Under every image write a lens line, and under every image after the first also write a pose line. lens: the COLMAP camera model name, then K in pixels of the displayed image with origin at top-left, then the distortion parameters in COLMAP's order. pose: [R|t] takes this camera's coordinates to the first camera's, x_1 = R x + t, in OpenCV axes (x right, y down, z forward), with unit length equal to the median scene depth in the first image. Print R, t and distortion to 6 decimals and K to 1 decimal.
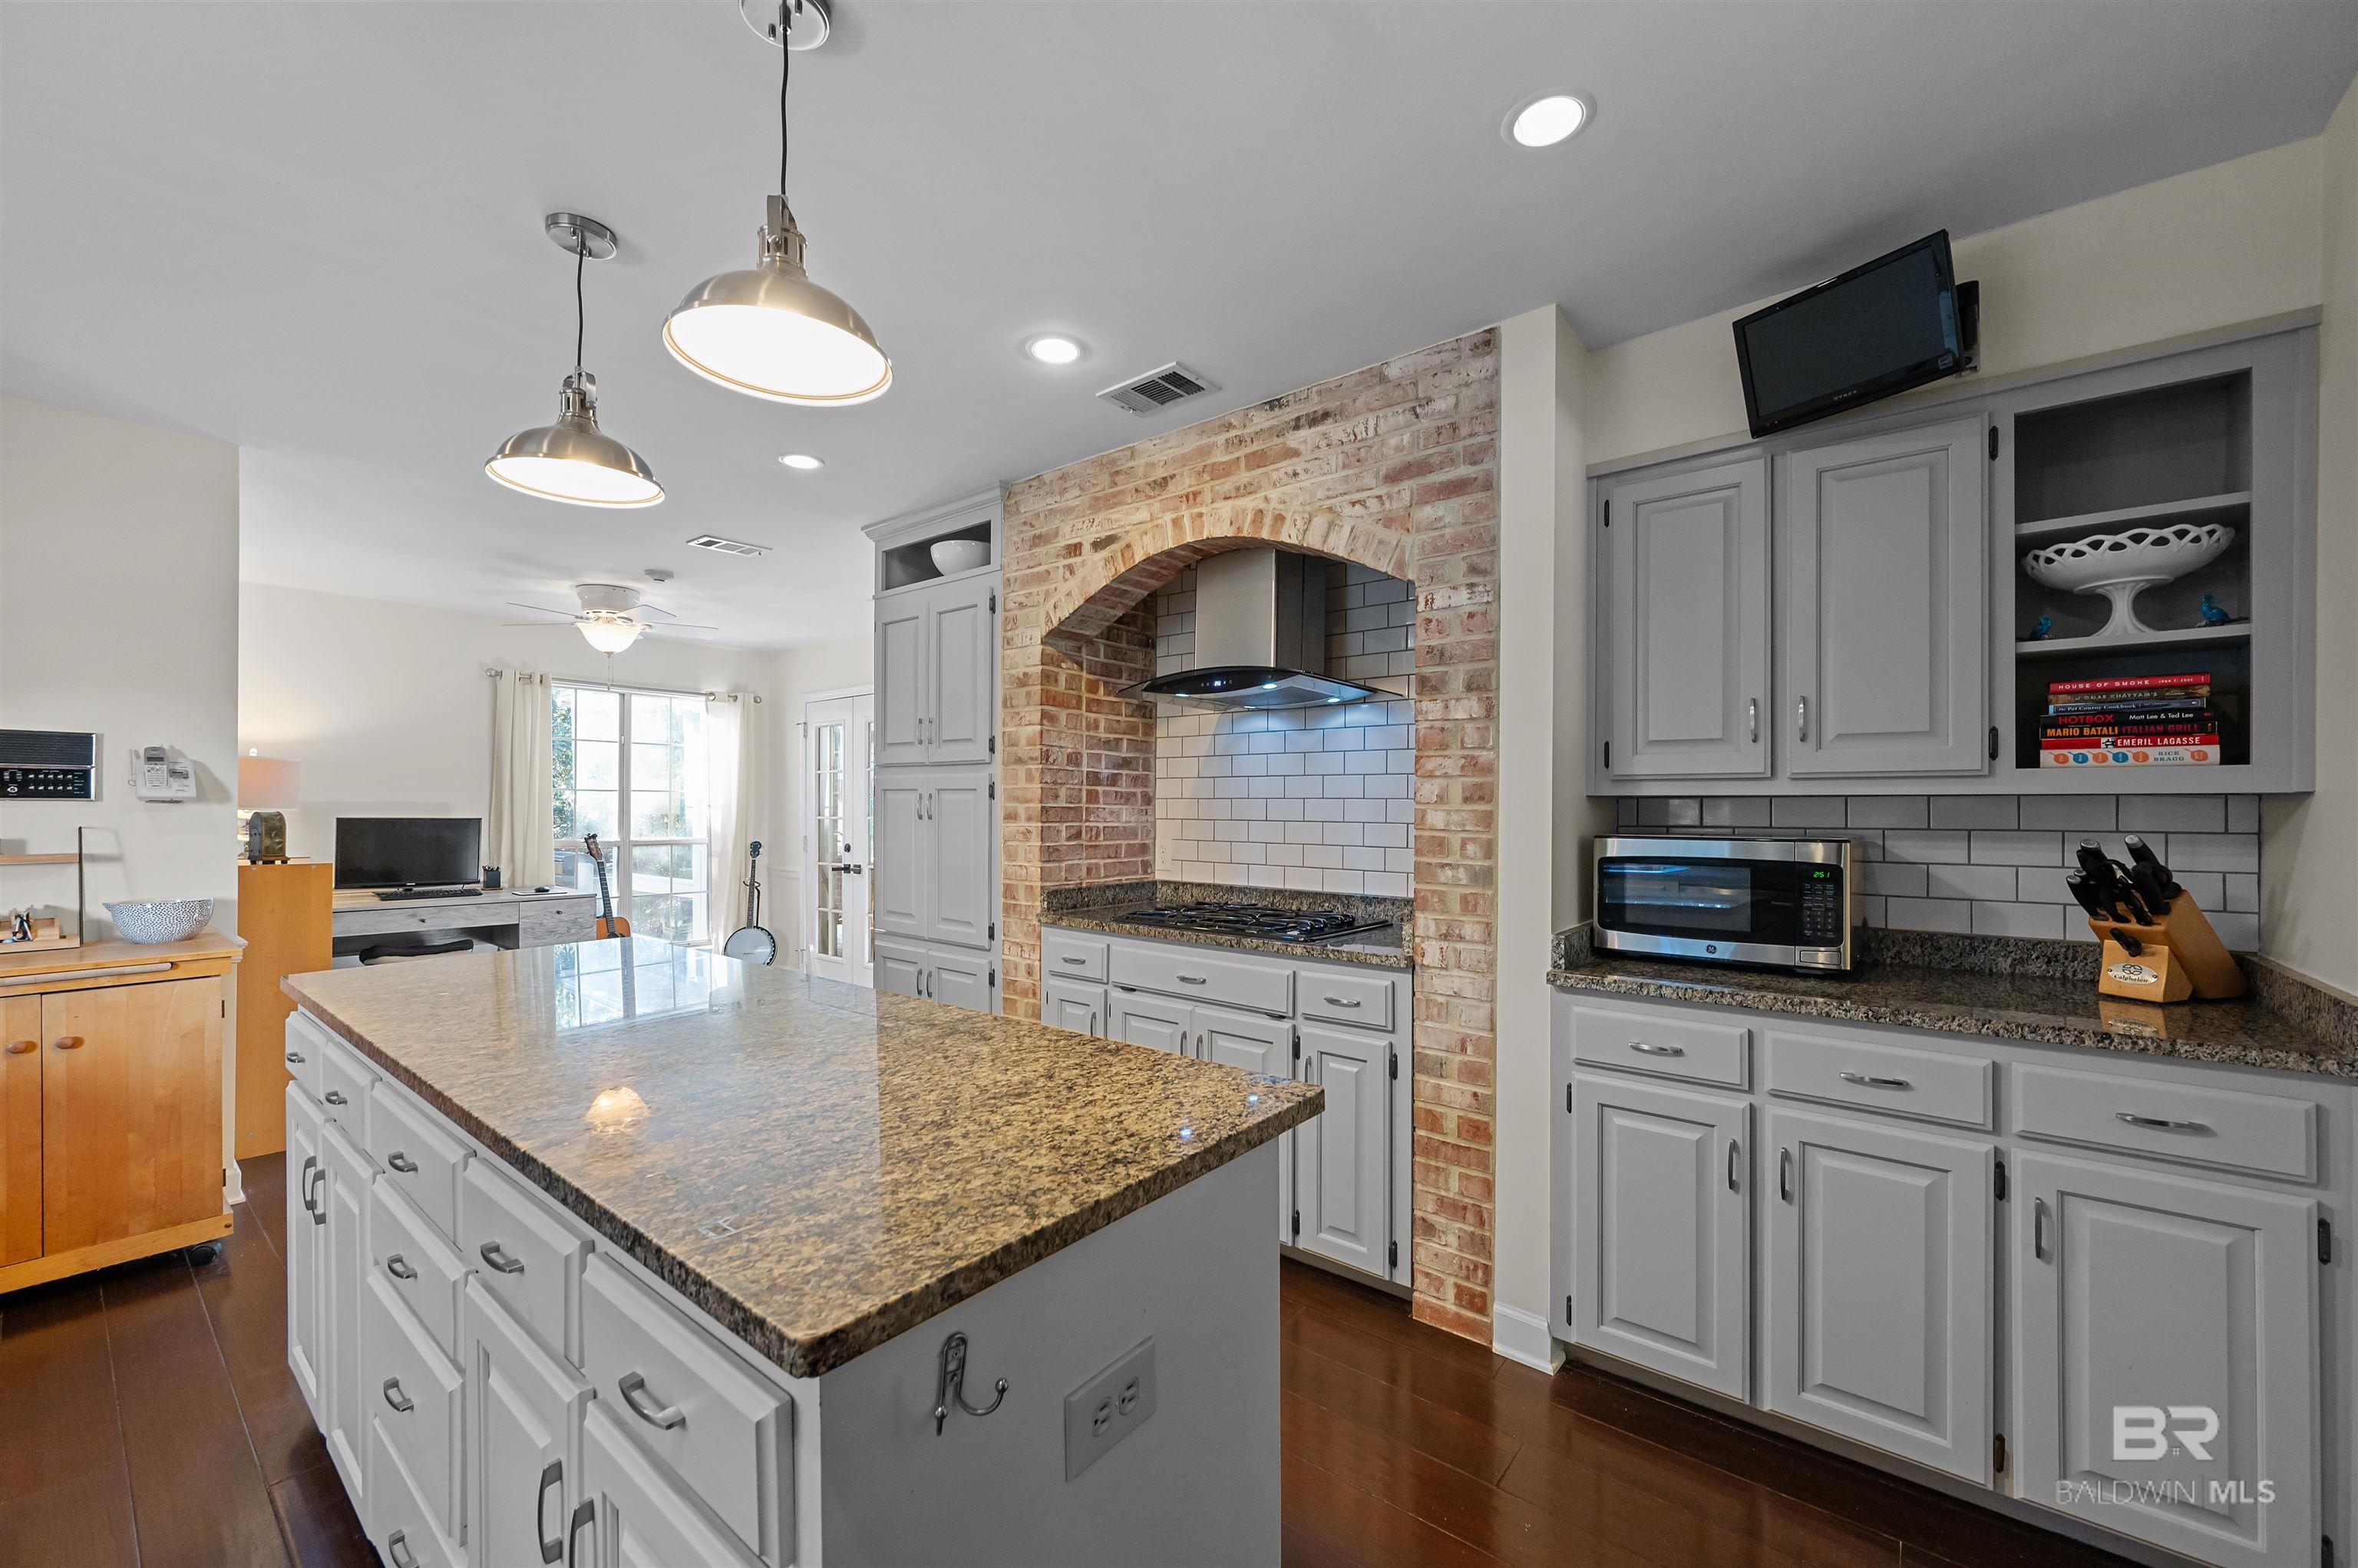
lens RADIAL K [[933.5, 0, 1179.4], [0, 933.5, 802.4], [0, 0, 1]] dist [-0.002186, -0.000150]
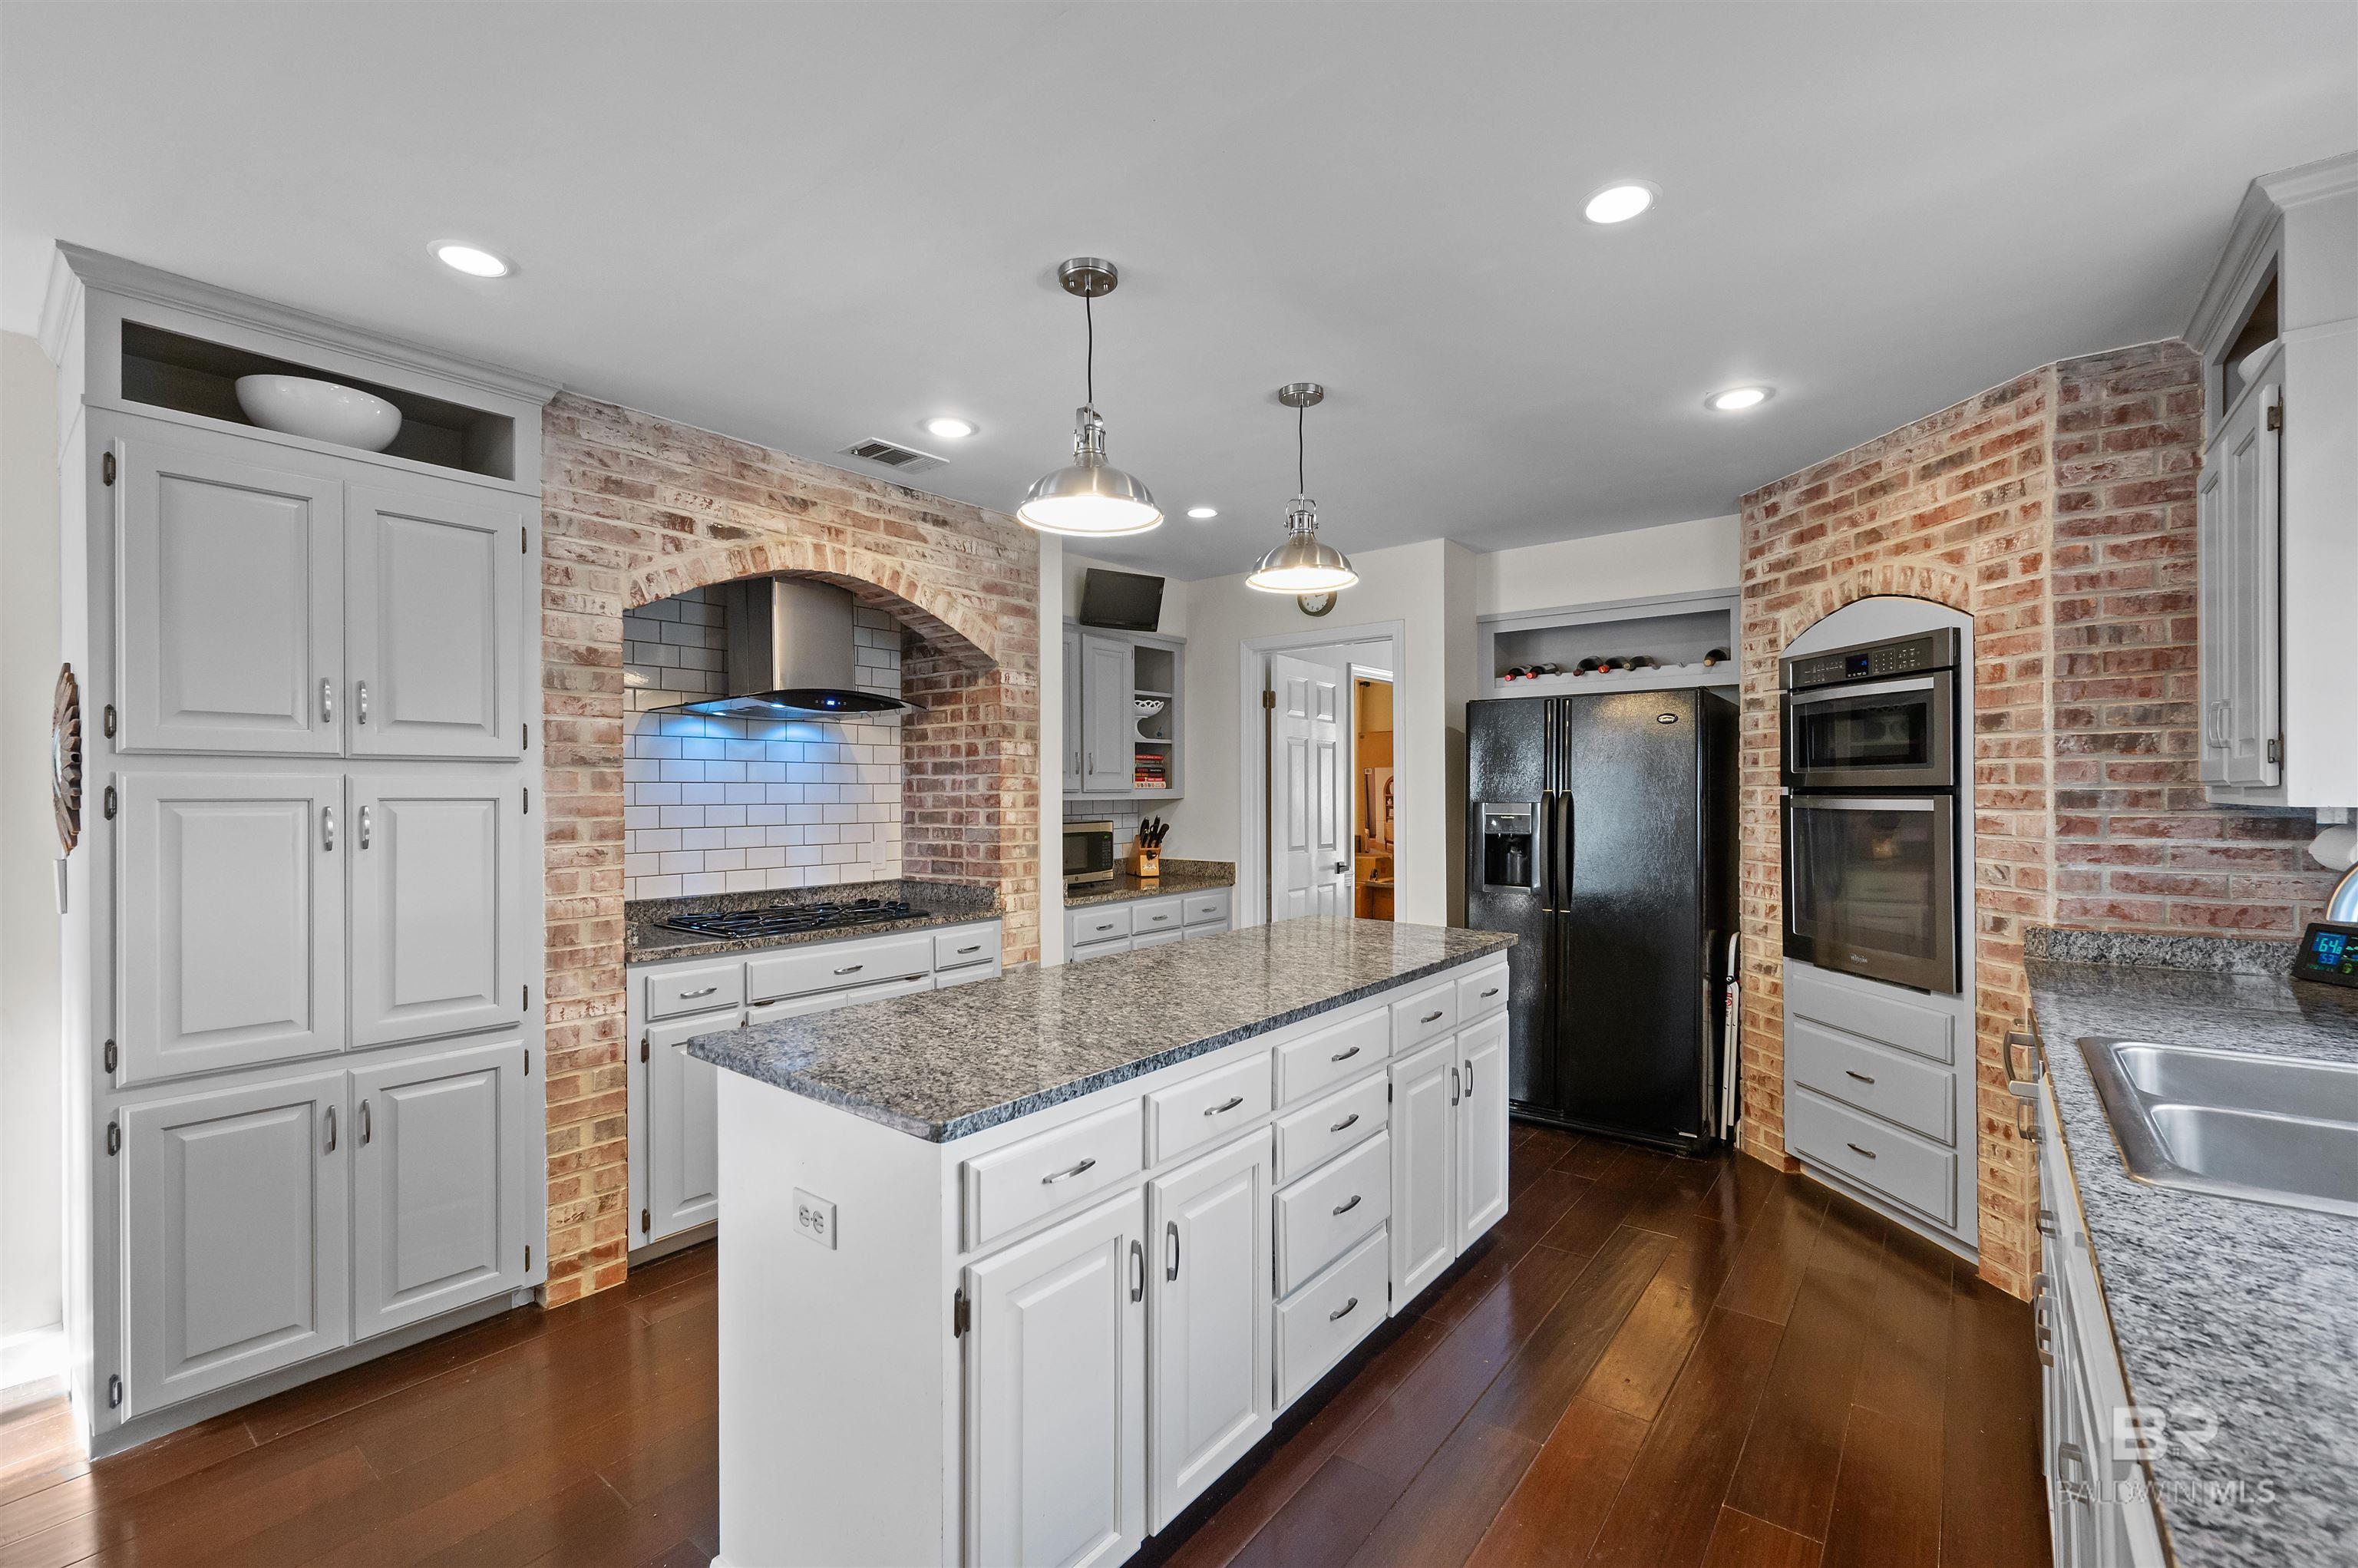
lens RADIAL K [[1019.9, 0, 1180.1], [0, 1019.9, 785.0], [0, 0, 1]] dist [-0.001174, -0.000023]
pose [[-0.022728, 0.001798, 0.999740, -1.260410], [0.000652, 0.999998, -0.001784, -0.029054], [-0.999741, 0.000612, -0.022729, 0.656002]]
